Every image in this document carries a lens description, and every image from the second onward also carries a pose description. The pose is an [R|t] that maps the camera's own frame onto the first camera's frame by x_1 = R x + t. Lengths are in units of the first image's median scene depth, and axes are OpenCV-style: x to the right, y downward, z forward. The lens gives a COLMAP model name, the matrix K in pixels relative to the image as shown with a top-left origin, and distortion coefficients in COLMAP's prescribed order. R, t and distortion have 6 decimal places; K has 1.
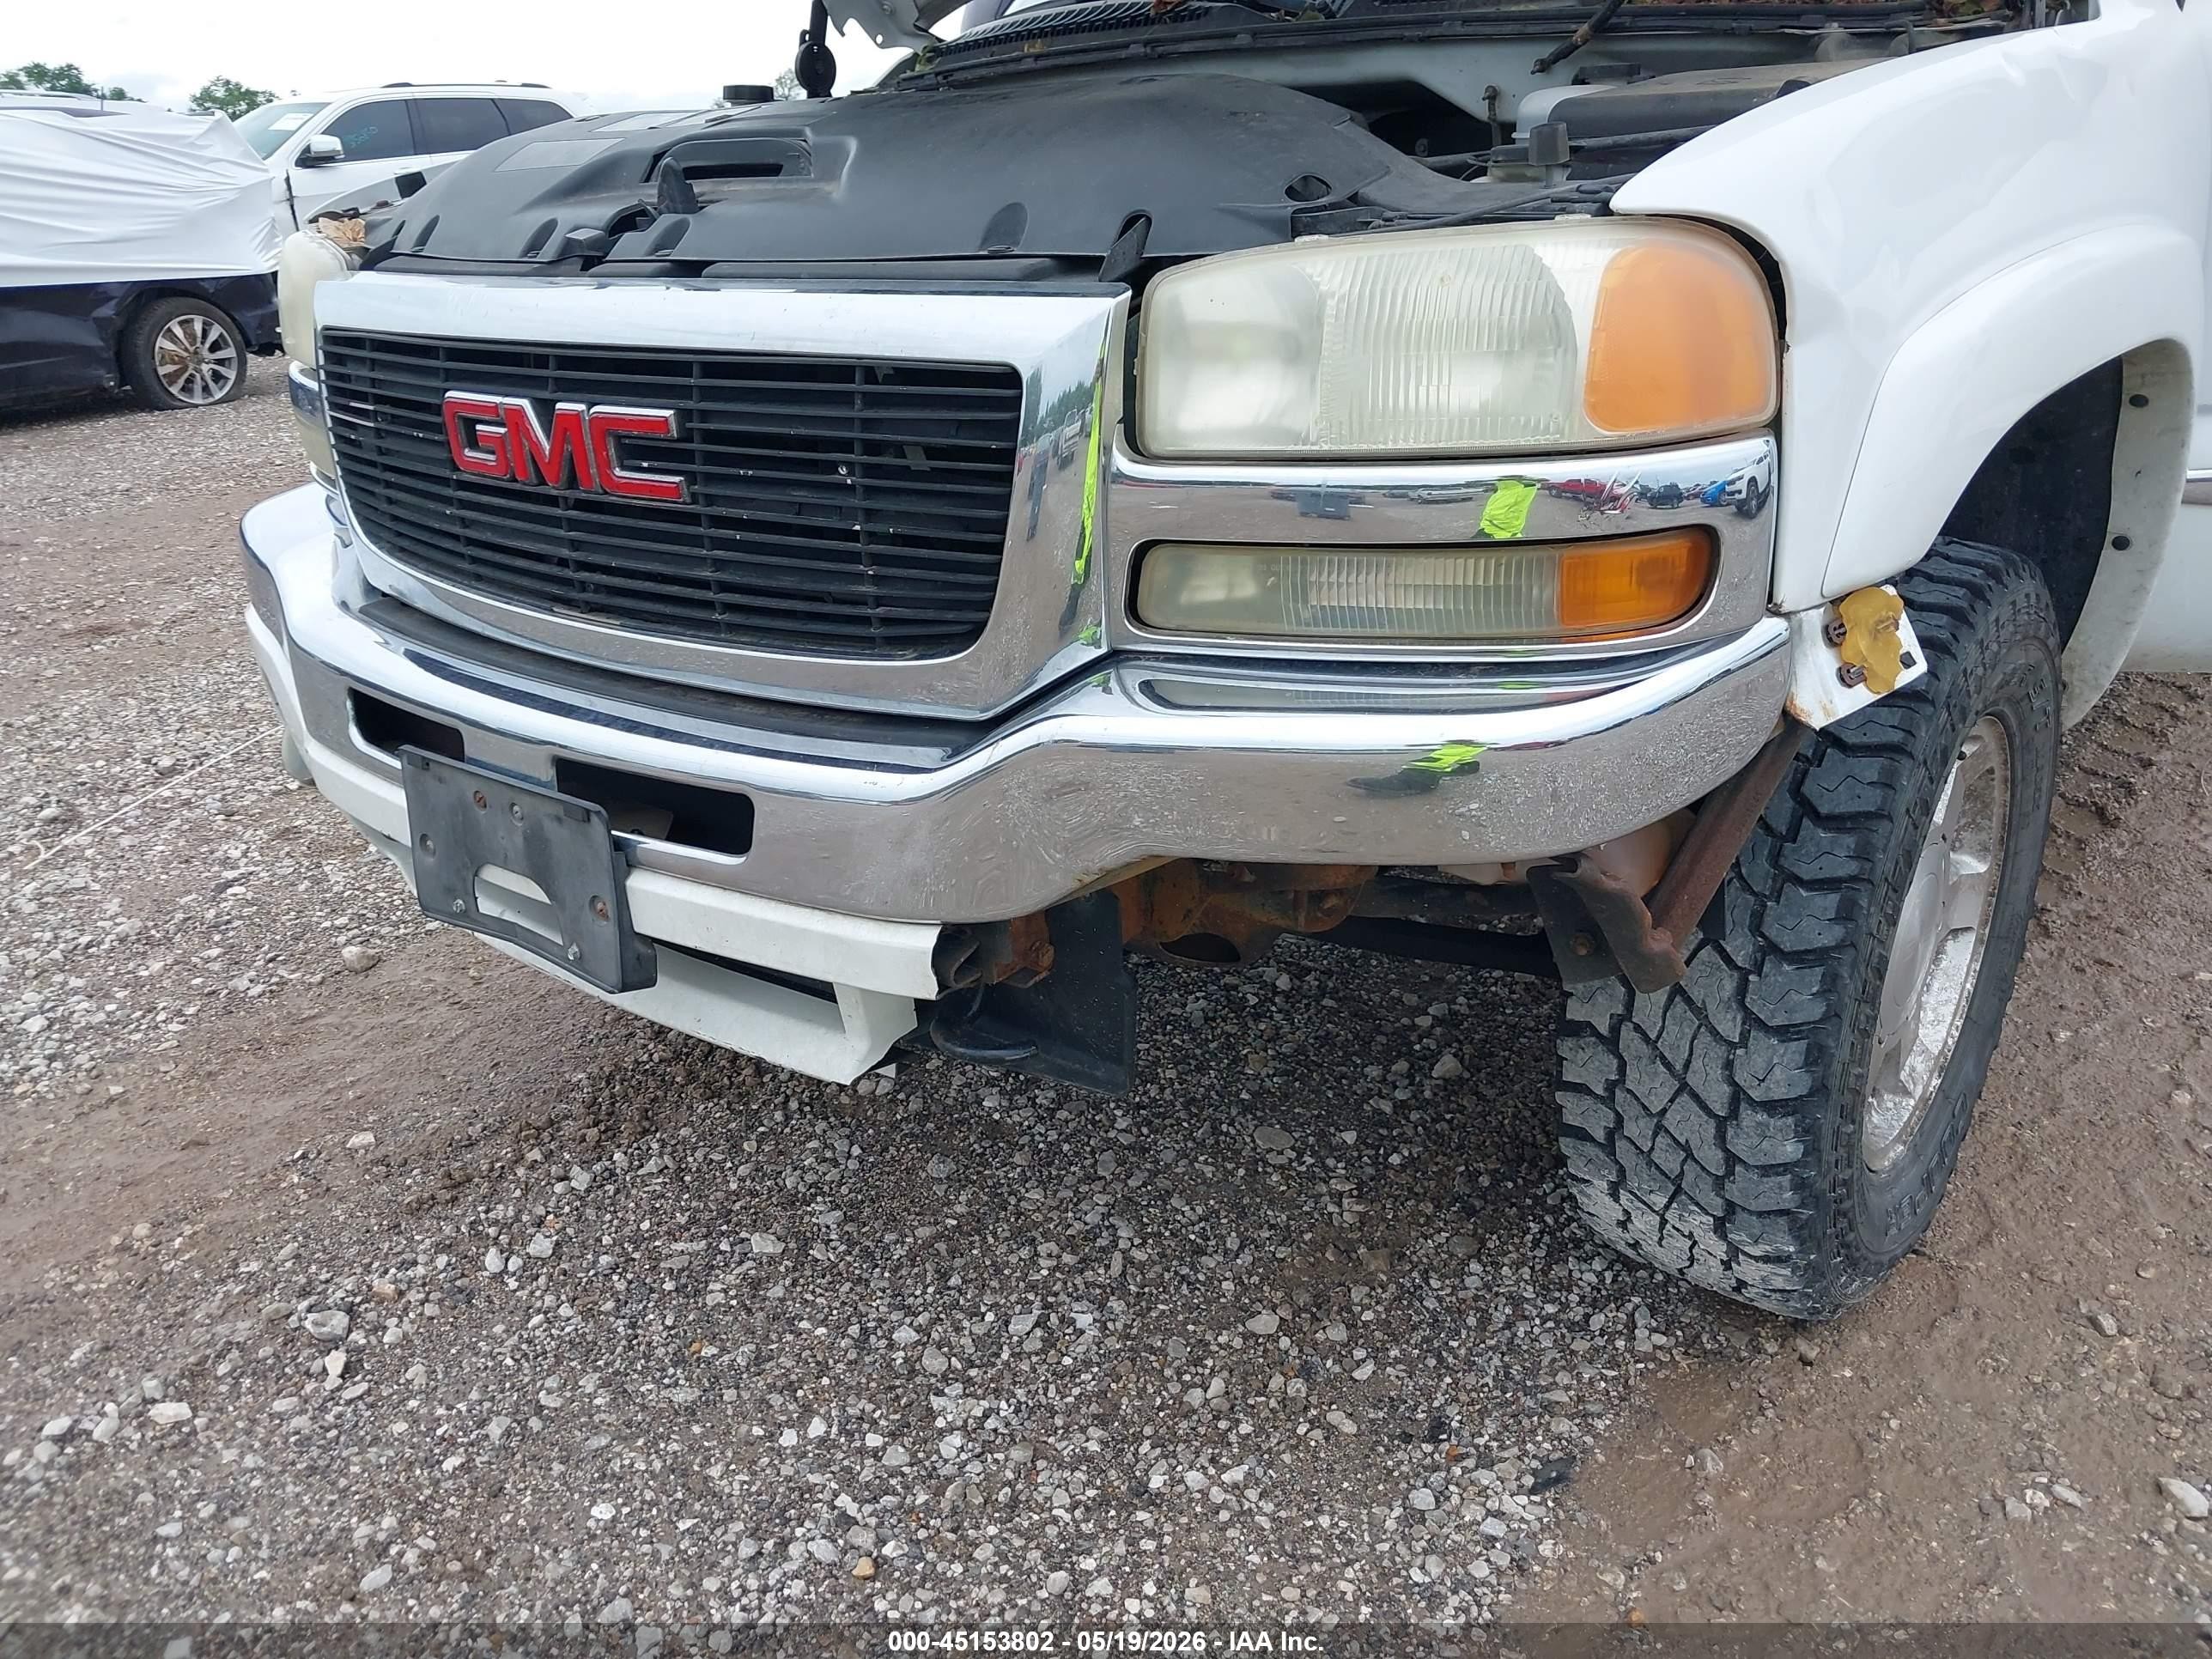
lens RADIAL K [[1761.2, 0, 1122.3], [0, 1761.2, 820.1], [0, 0, 1]] dist [-0.006191, -0.011102]
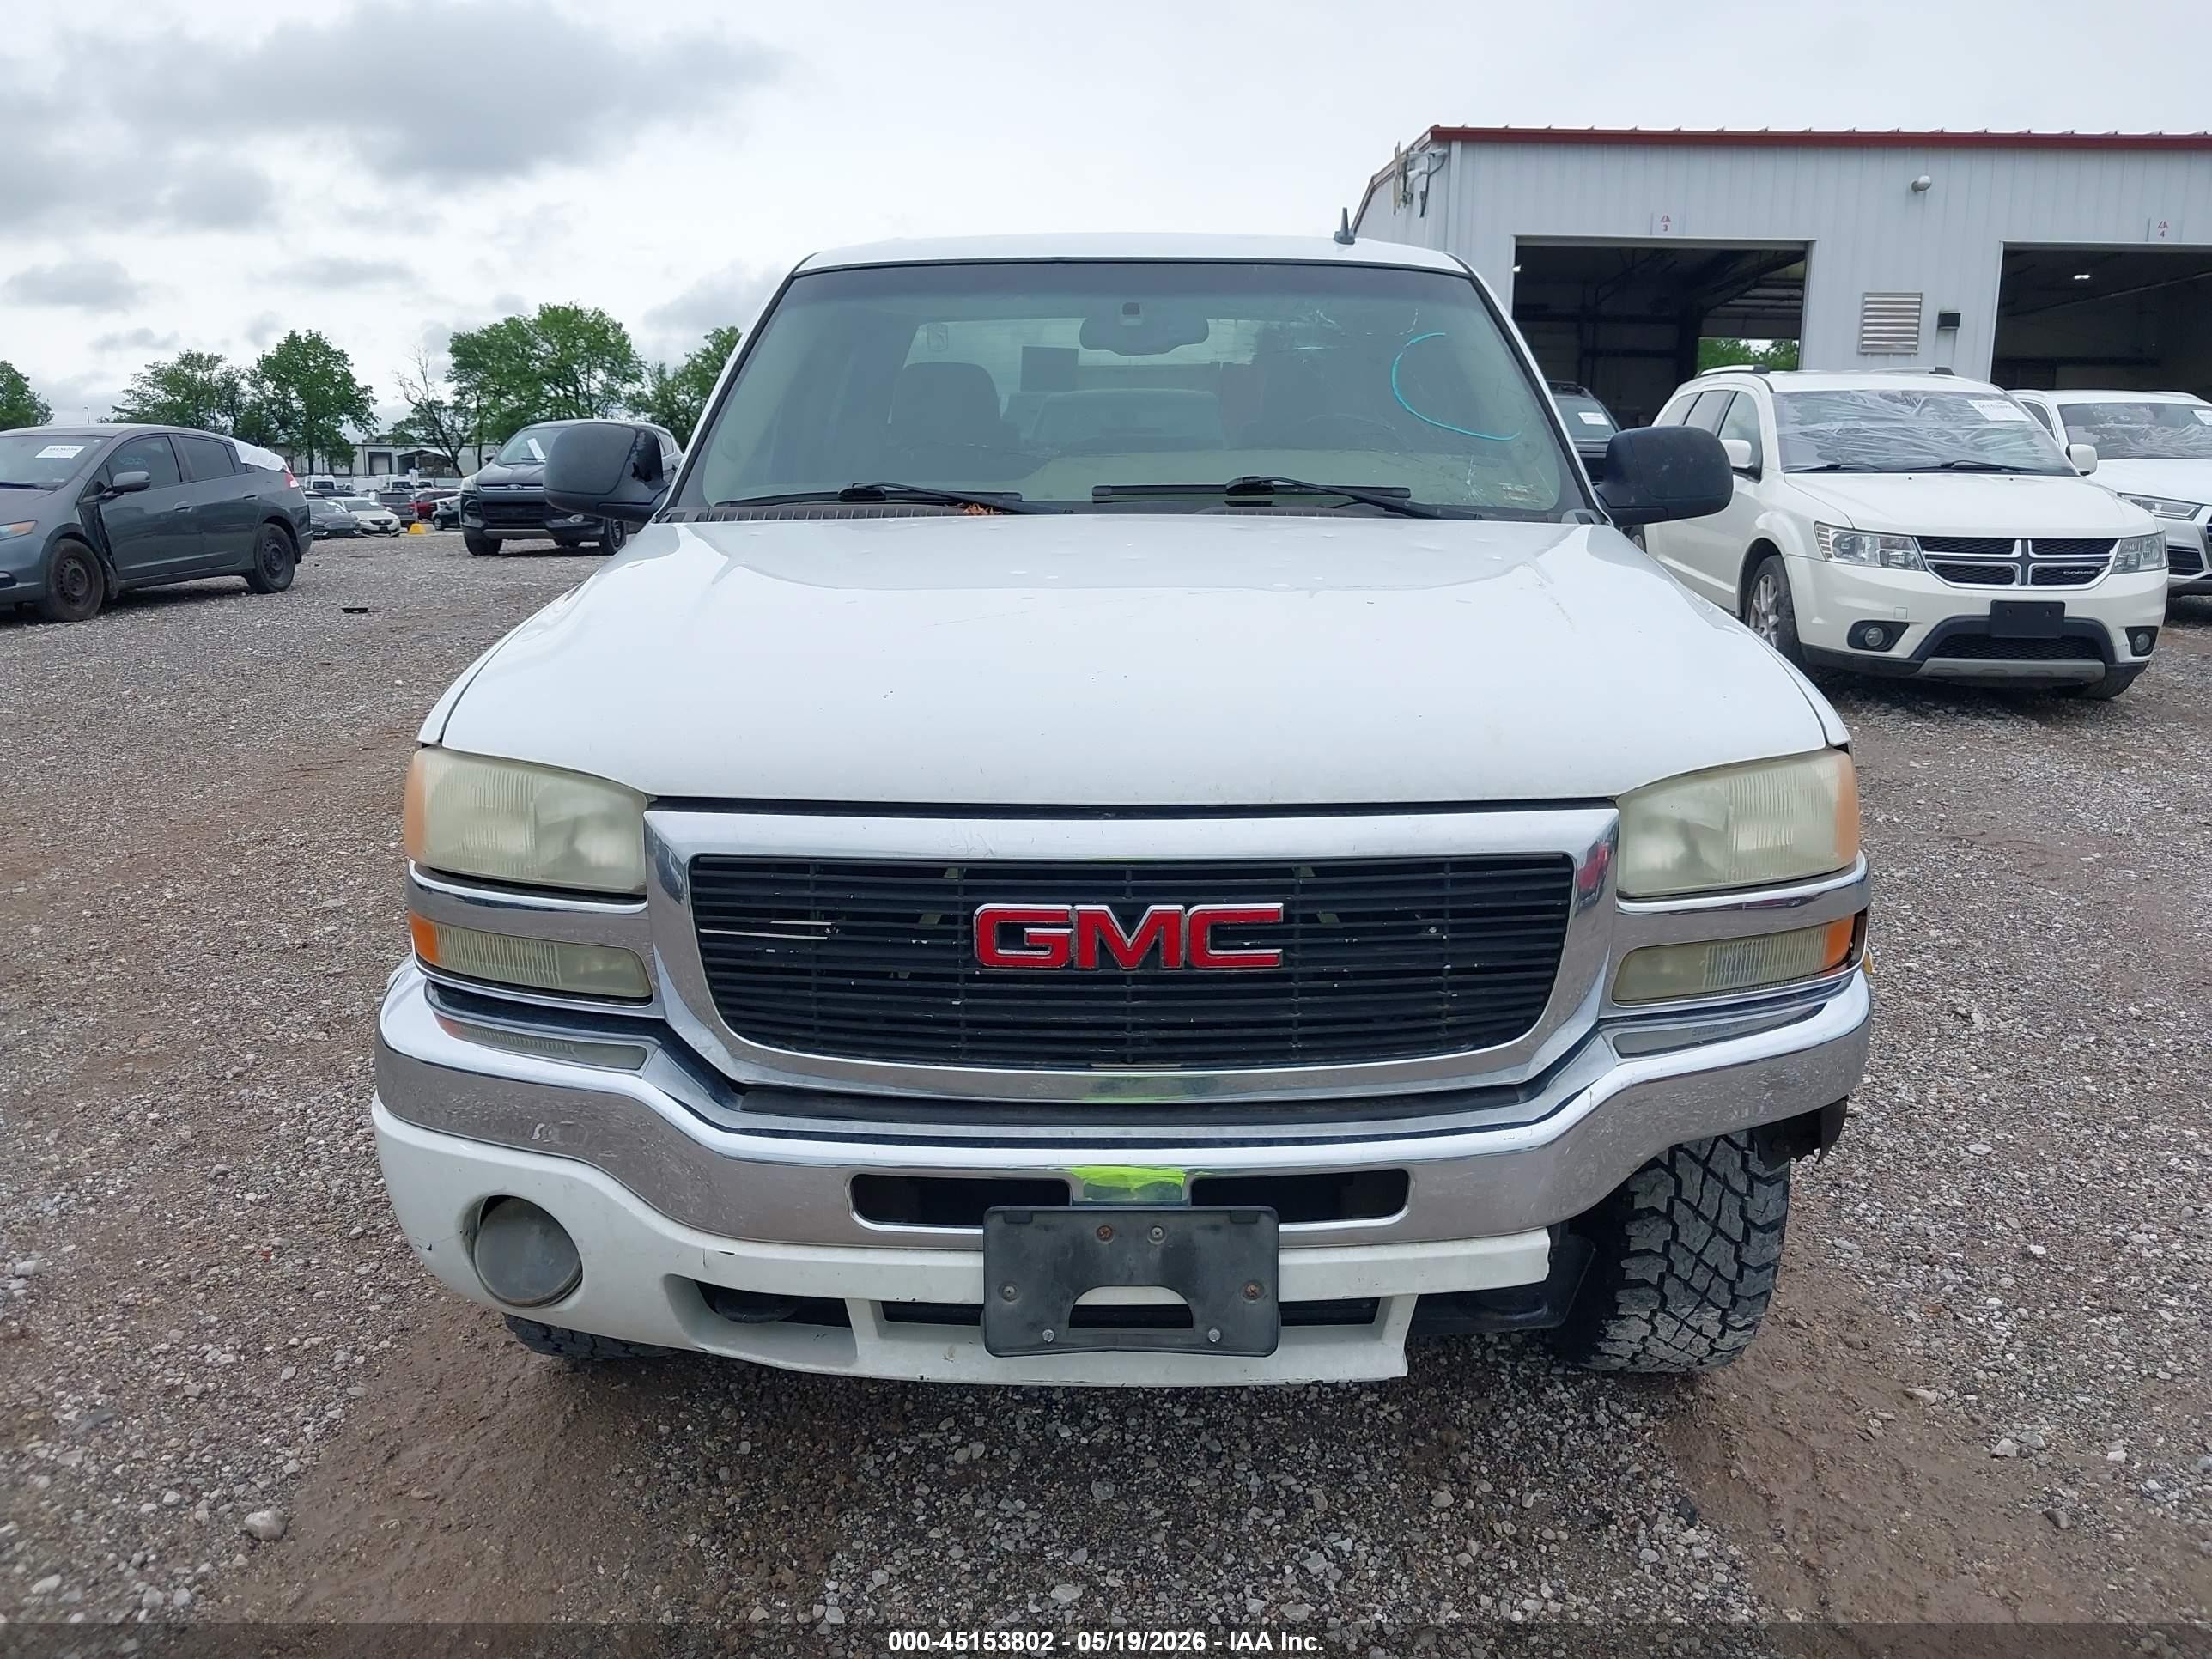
lens RADIAL K [[1785.3, 0, 1087.6], [0, 1785.3, 826.7], [0, 0, 1]] dist [0.001287, -0.014379]
pose [[0.789523, -0.104497, 0.604759, -1.084024], [0.194916, 0.977074, -0.085636, -0.180656], [-0.581946, 0.185489, 0.791791, -0.020457]]
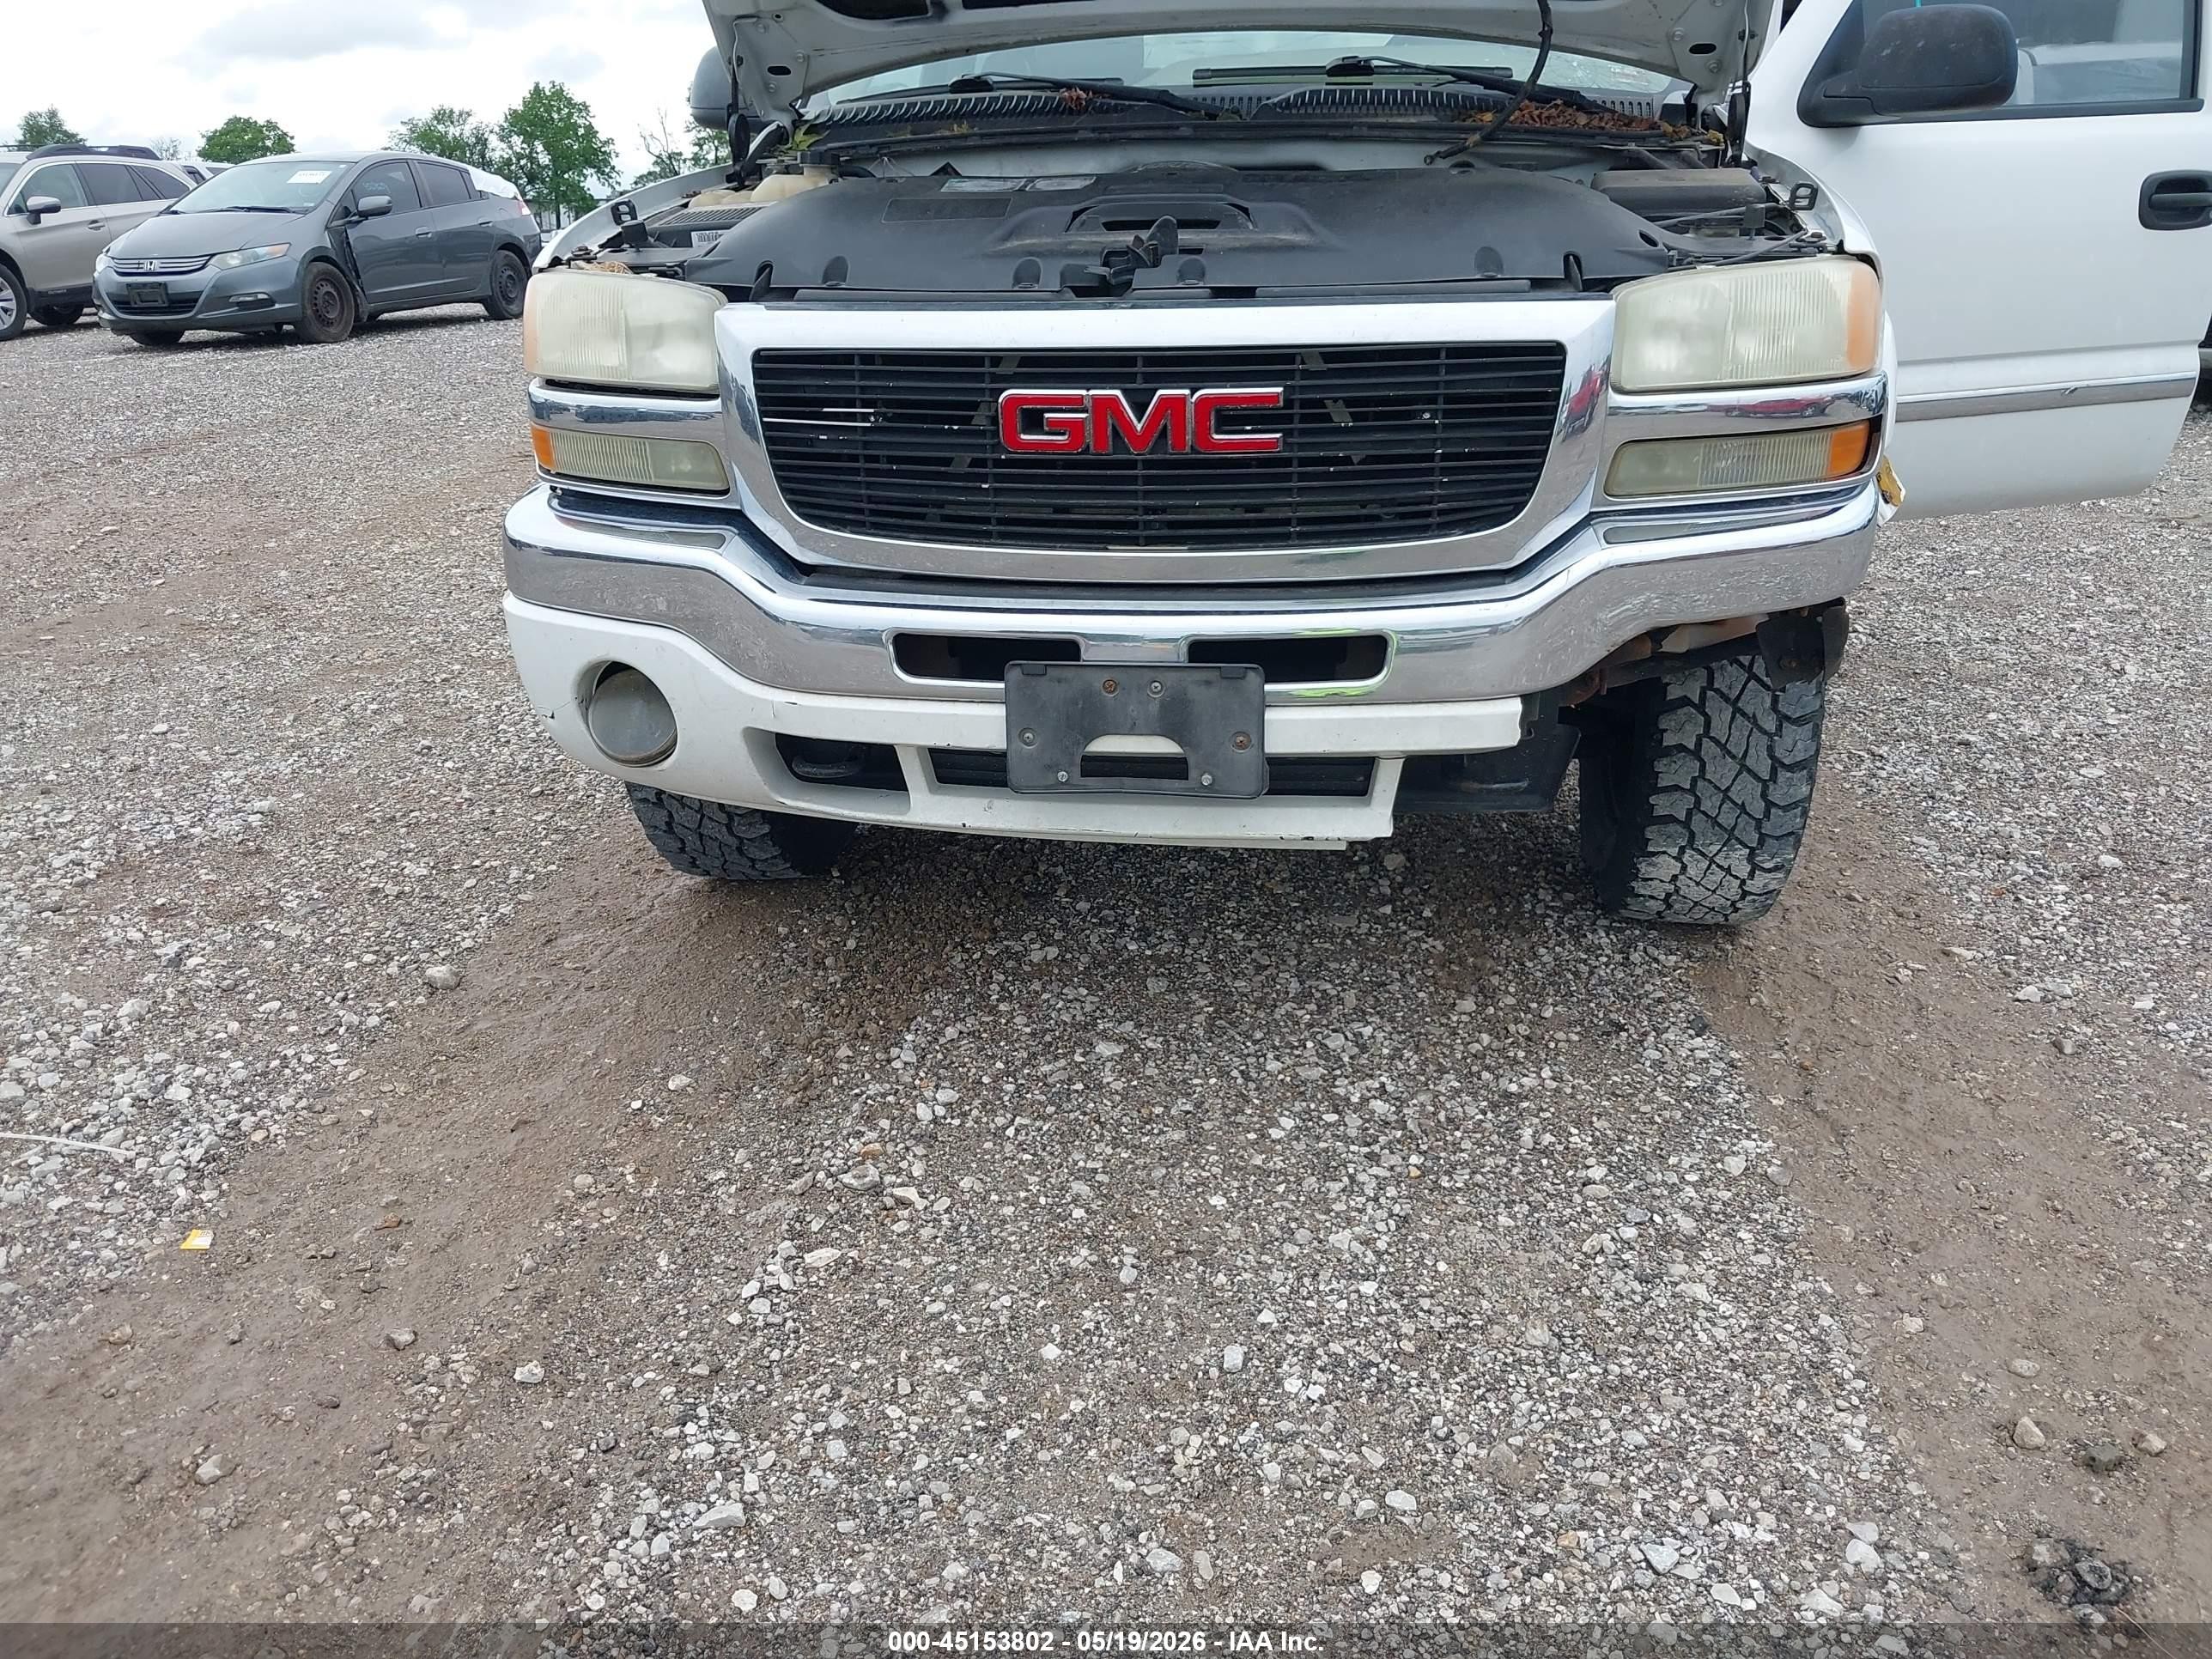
lens RADIAL K [[1770.2, 0, 1083.6], [0, 1770.2, 837.5], [0, 0, 1]] dist [0.002282, -0.016979]
pose [[0.863446, -0.165145, 0.476643, -1.049252], [0.173965, 0.984410, 0.025933, 0.064320], [-0.473494, 0.060528, 0.878715, -0.183732]]
